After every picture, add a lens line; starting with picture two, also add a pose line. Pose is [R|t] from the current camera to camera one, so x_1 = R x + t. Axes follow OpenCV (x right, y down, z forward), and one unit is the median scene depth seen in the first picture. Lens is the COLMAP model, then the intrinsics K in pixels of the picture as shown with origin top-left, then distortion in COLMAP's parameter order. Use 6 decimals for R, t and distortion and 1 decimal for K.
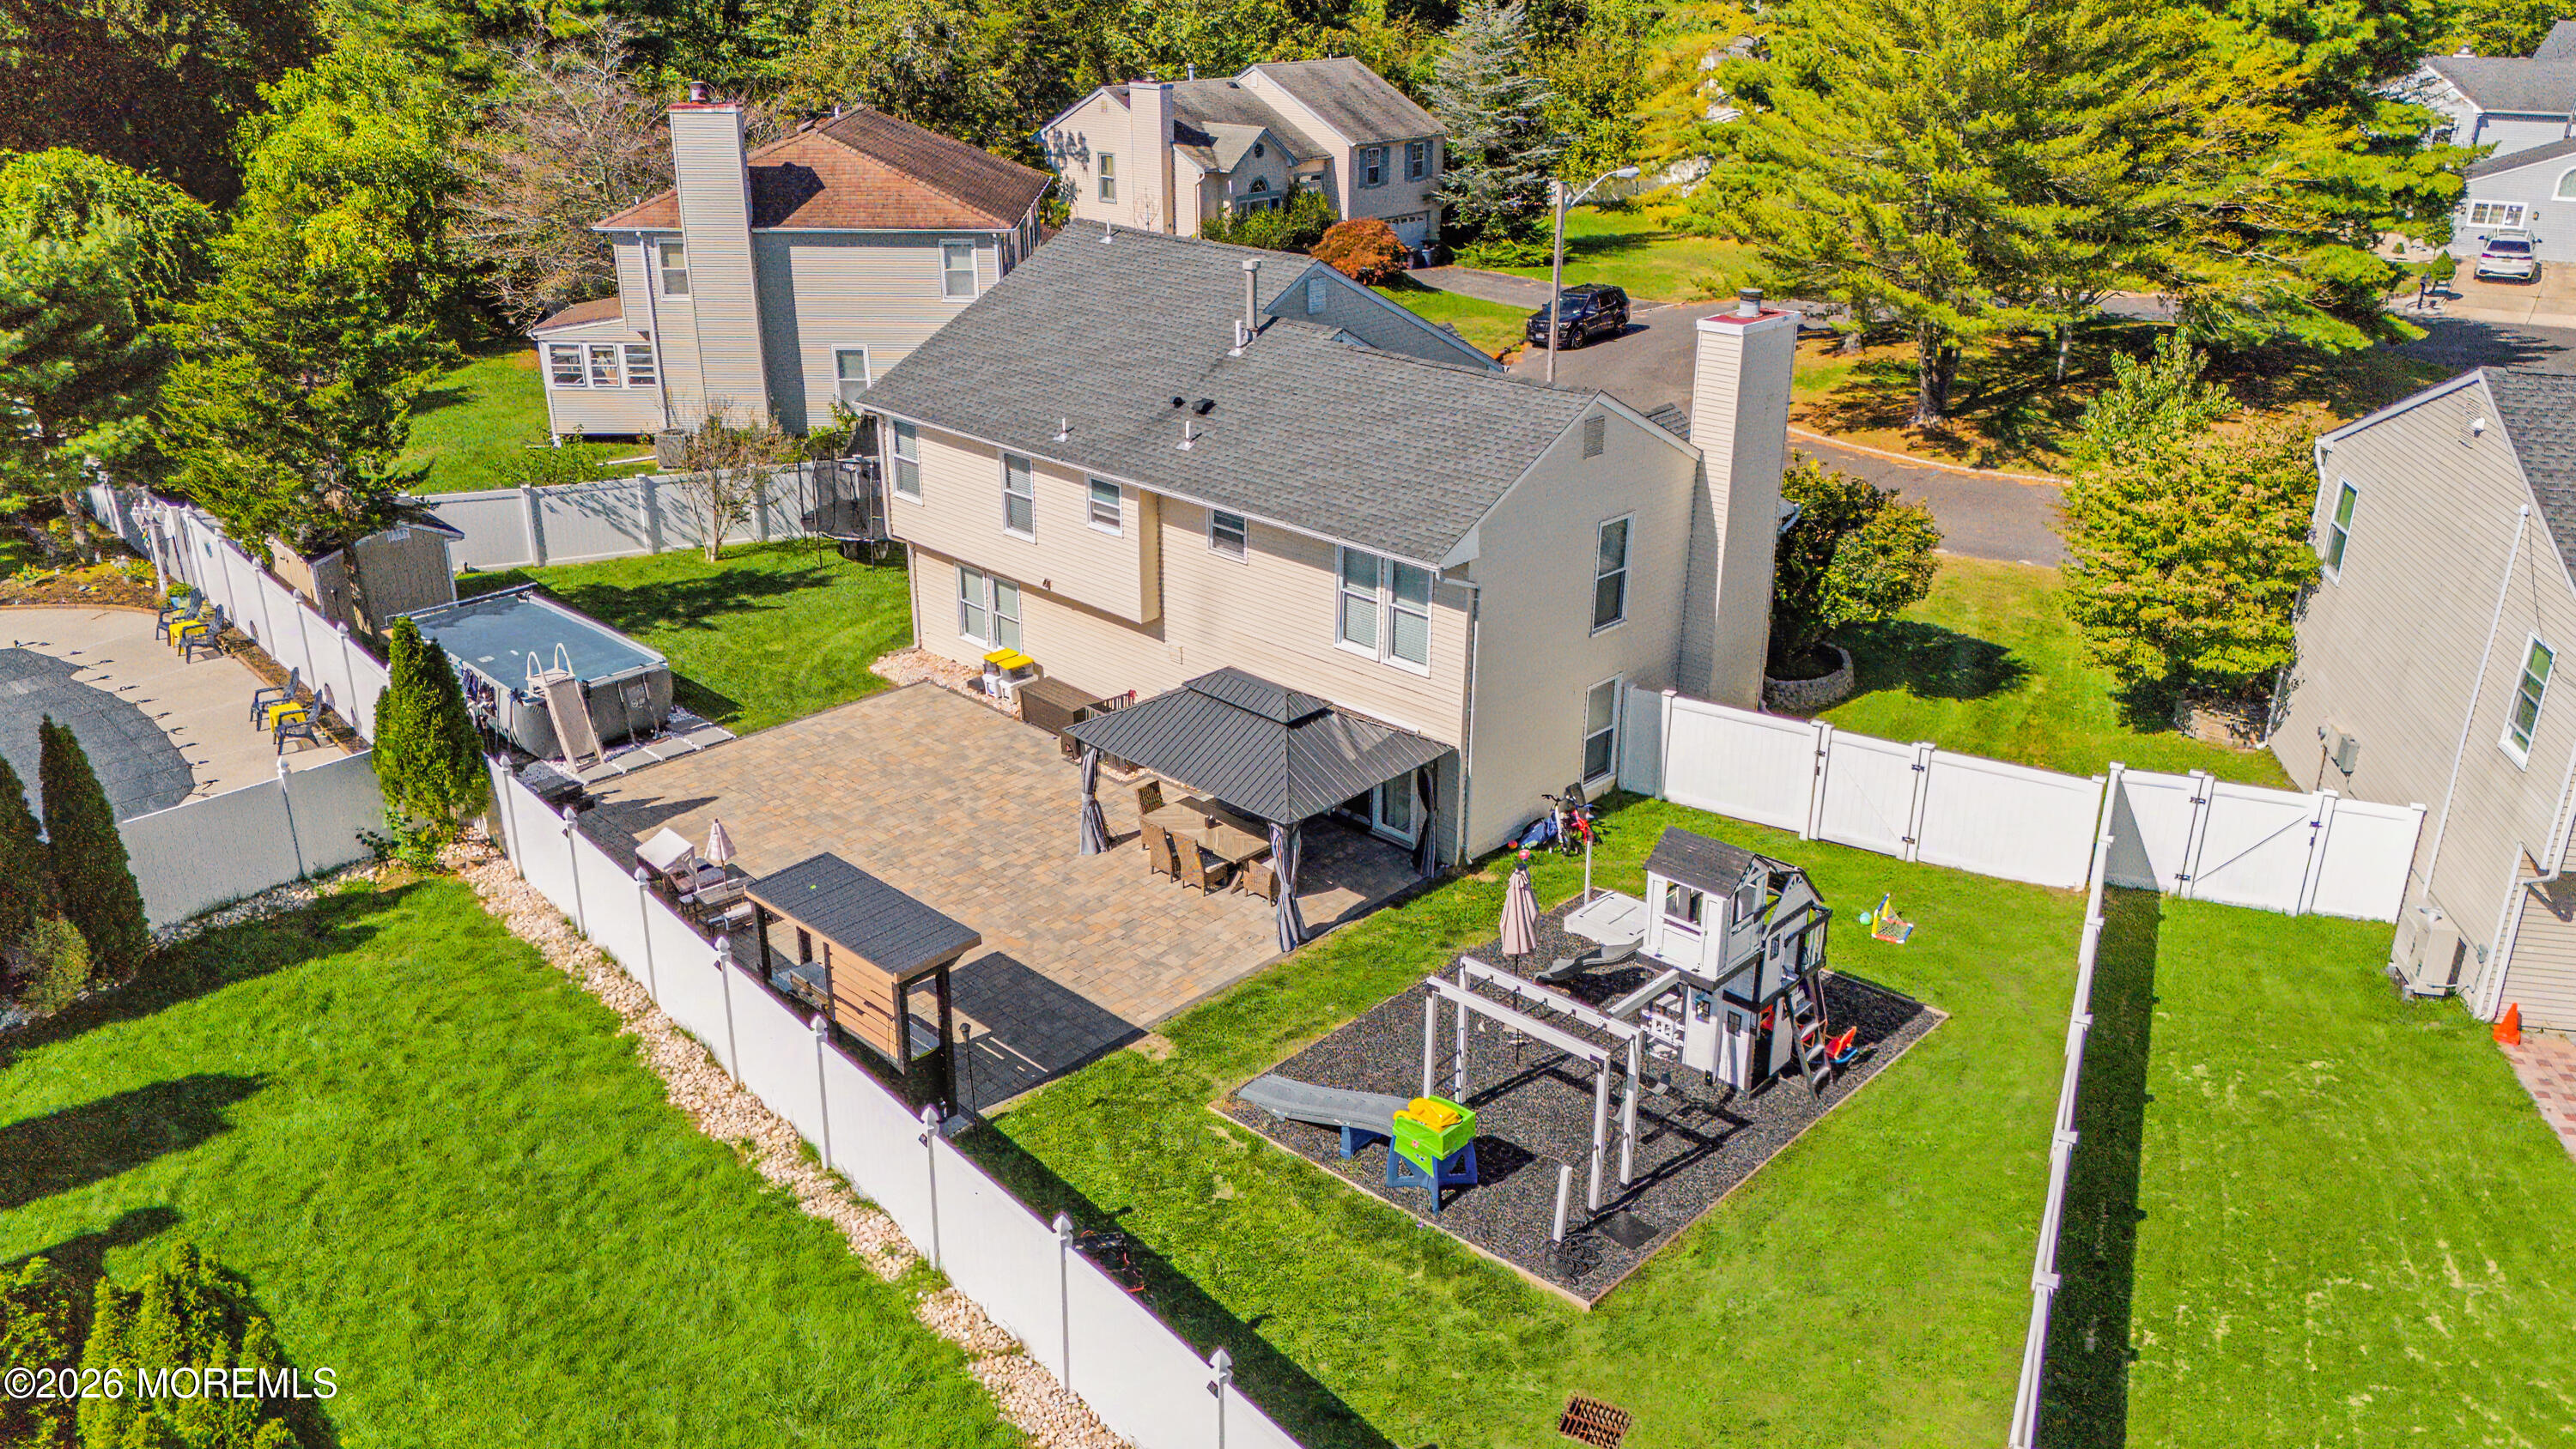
lens RADIAL K [[1963.8, 0, 1309.1], [0, 1963.8, 682.5], [0, 0, 1]] dist [0.062844, -0.080110]
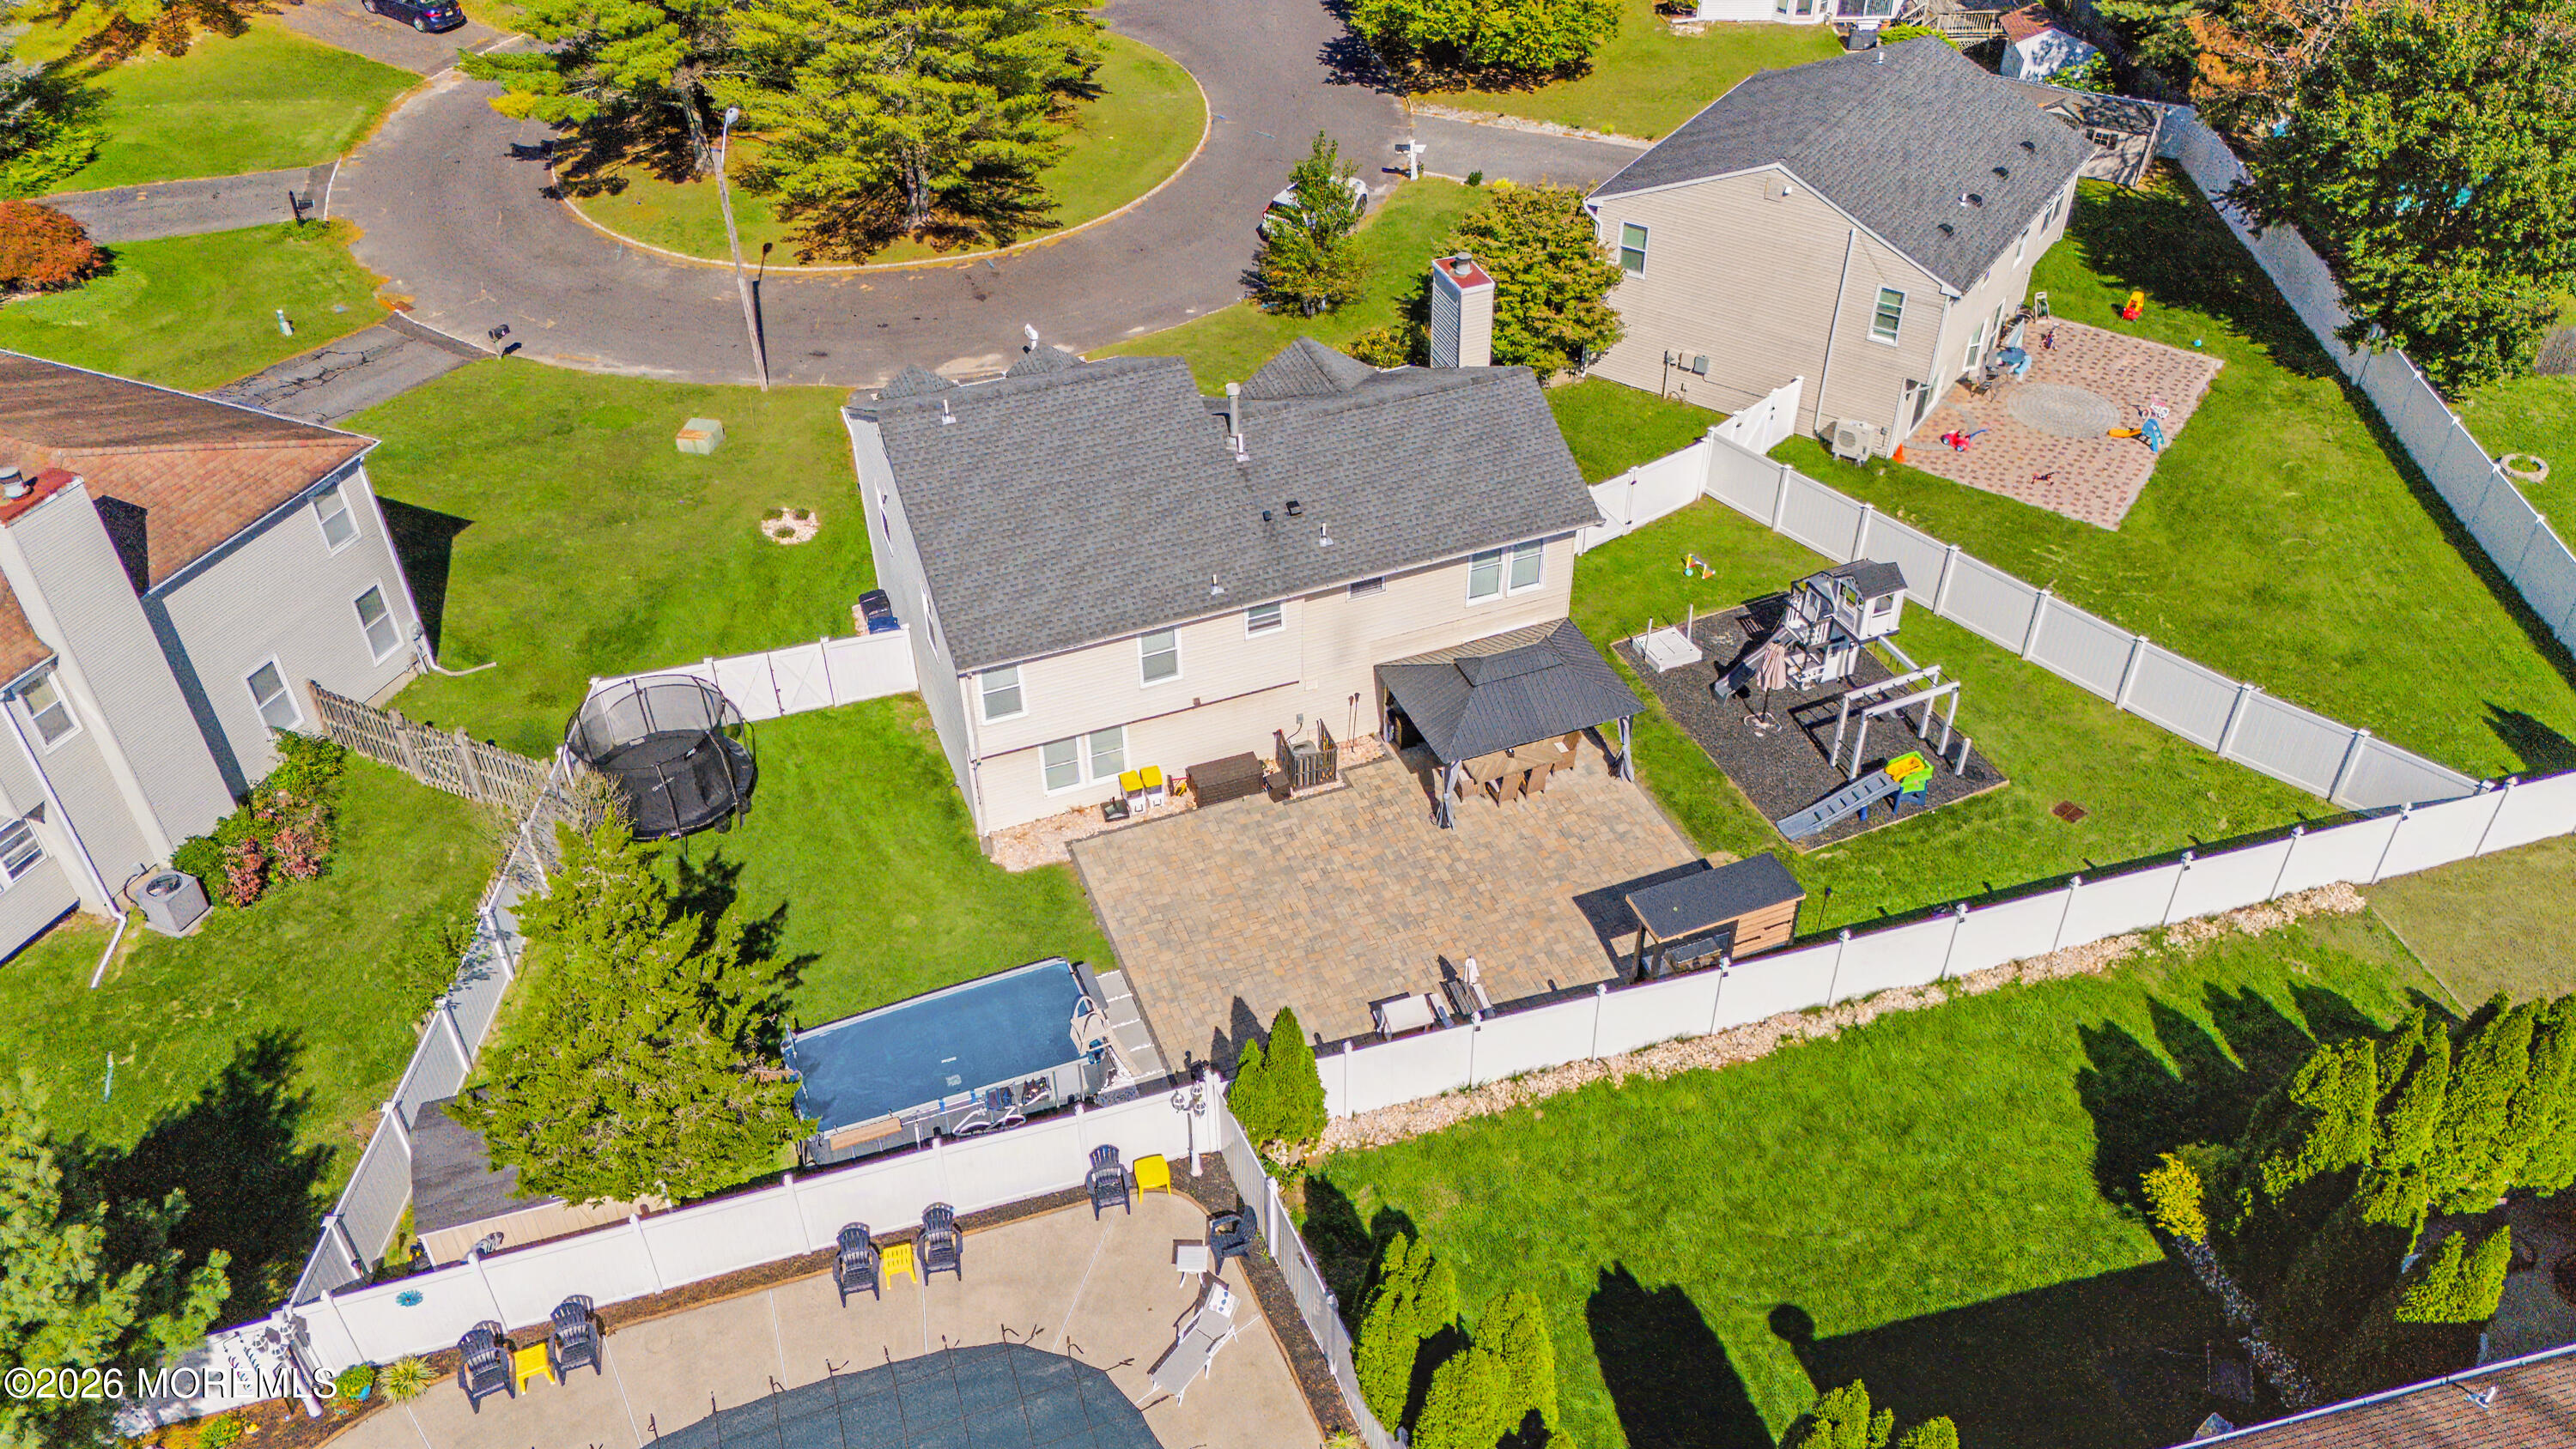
lens RADIAL K [[1948.6, 0, 1311.7], [0, 1948.6, 723.3], [0, 0, 1]] dist [0.038509, -0.004197]
pose [[0.411956, -0.573084, 0.708426, -1.133236], [0.336414, 0.818191, 0.466250, -0.676349], [-0.846828, 0.046250, 0.529852, 0.371893]]
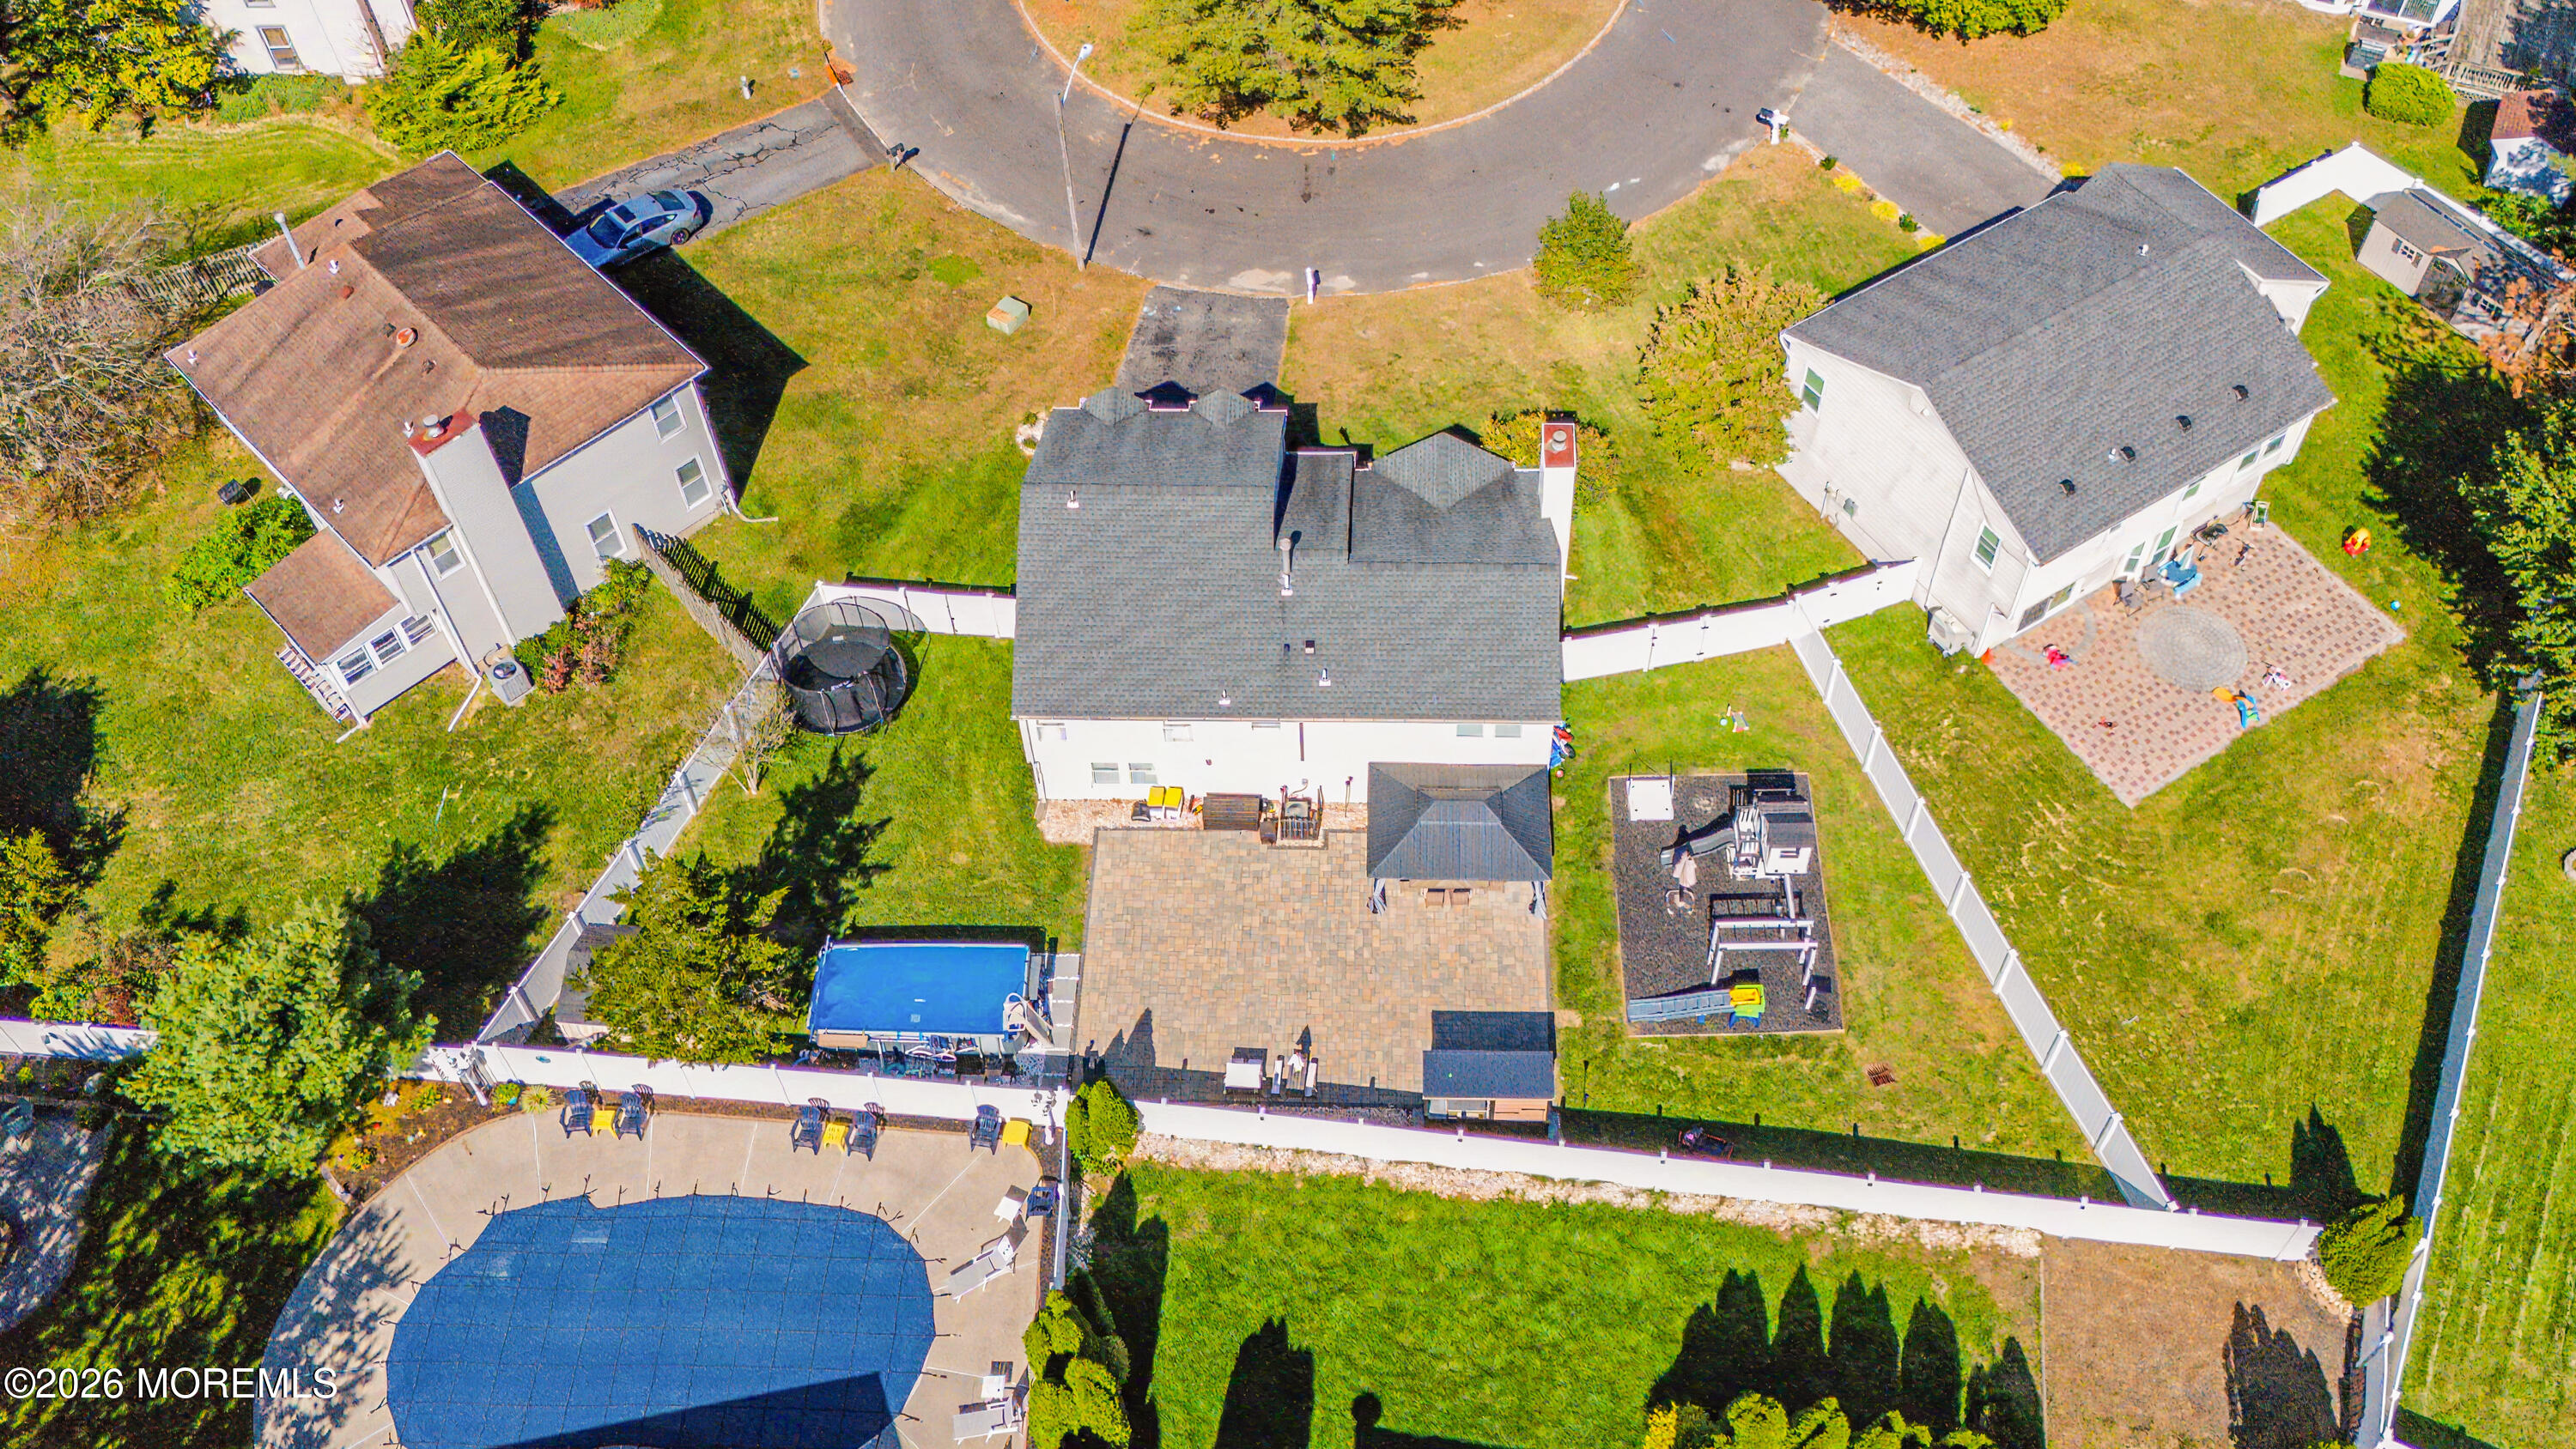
lens RADIAL K [[2284.3, 0, 1339.2], [0, 2284.3, 652.4], [0, 0, 1]] dist [0.068537, -0.070991]
pose [[0.738264, -0.540846, 0.403054, -0.860301], [0.259963, 0.779534, 0.569865, -1.300719], [-0.622403, -0.315932, 0.716102, -0.353023]]
